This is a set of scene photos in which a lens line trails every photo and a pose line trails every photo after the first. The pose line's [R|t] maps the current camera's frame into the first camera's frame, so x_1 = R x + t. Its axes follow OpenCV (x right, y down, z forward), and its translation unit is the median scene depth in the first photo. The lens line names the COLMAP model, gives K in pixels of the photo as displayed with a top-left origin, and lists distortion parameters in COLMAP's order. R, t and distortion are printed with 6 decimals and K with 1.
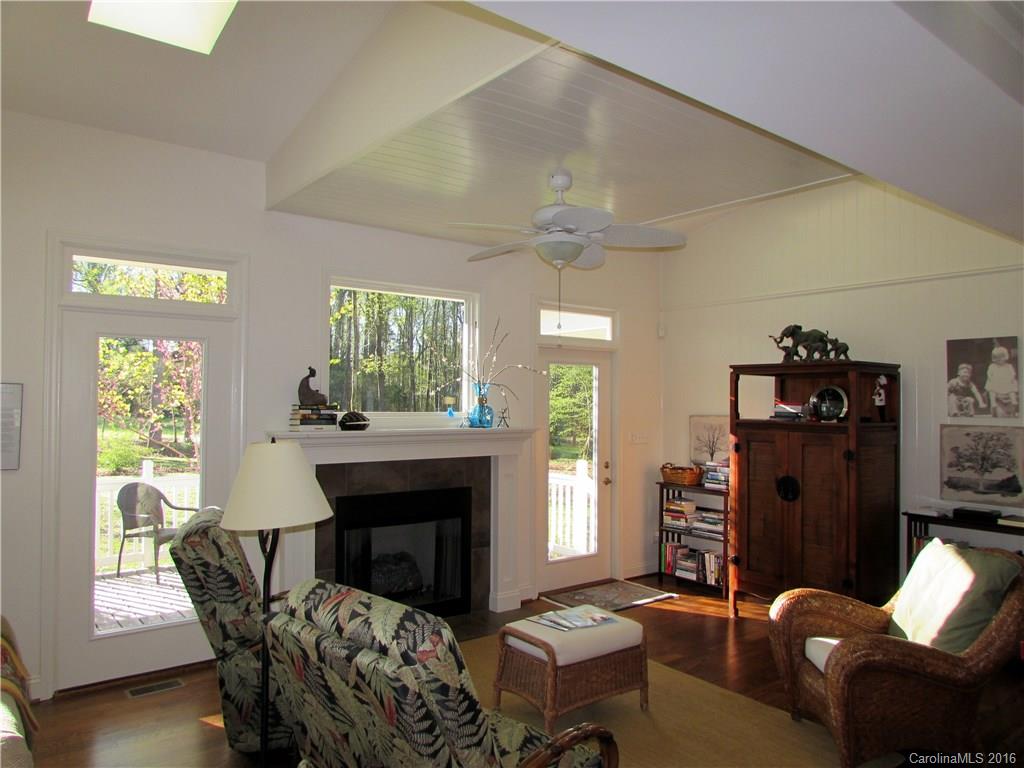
lens RADIAL K [[720.9, 0, 512.0], [0, 720.9, 384.0], [0, 0, 1]] dist [-0.025109, -0.000138]
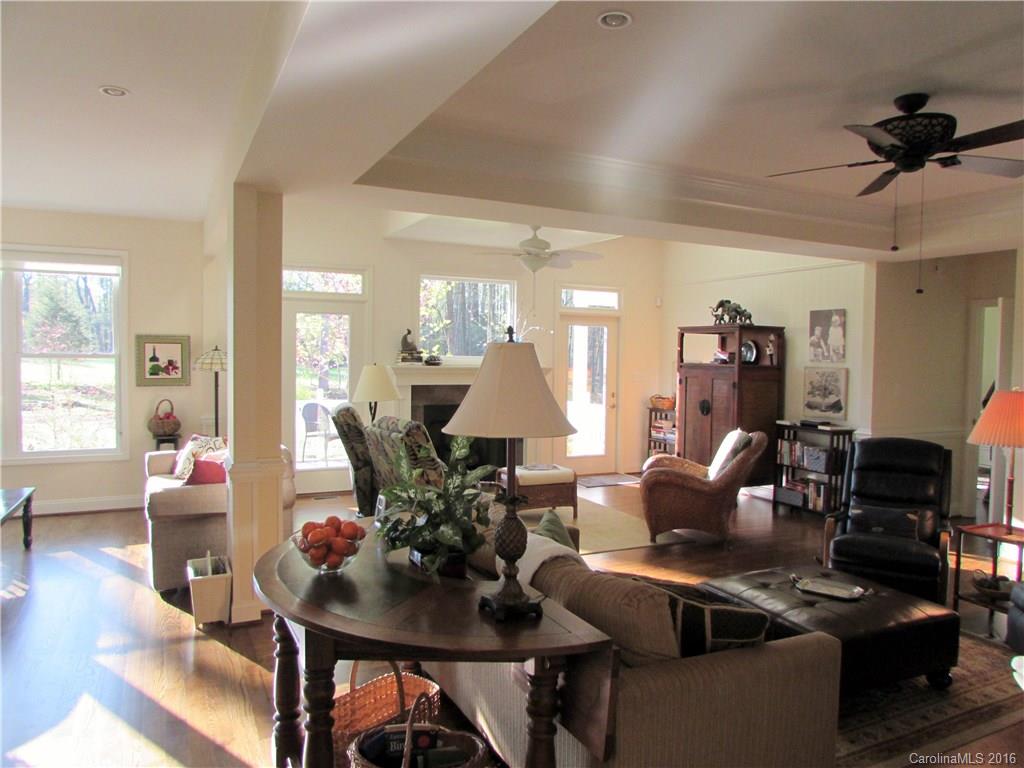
lens RADIAL K [[720.9, 0, 512.0], [0, 720.9, 384.0], [0, 0, 1]] dist [-0.025109, -0.000138]
pose [[0.979034, 0.015110, -0.203134, 0.305247], [-0.002029, 0.997919, 0.064453, -0.003535], [0.203685, -0.062690, 0.977027, -0.622522]]
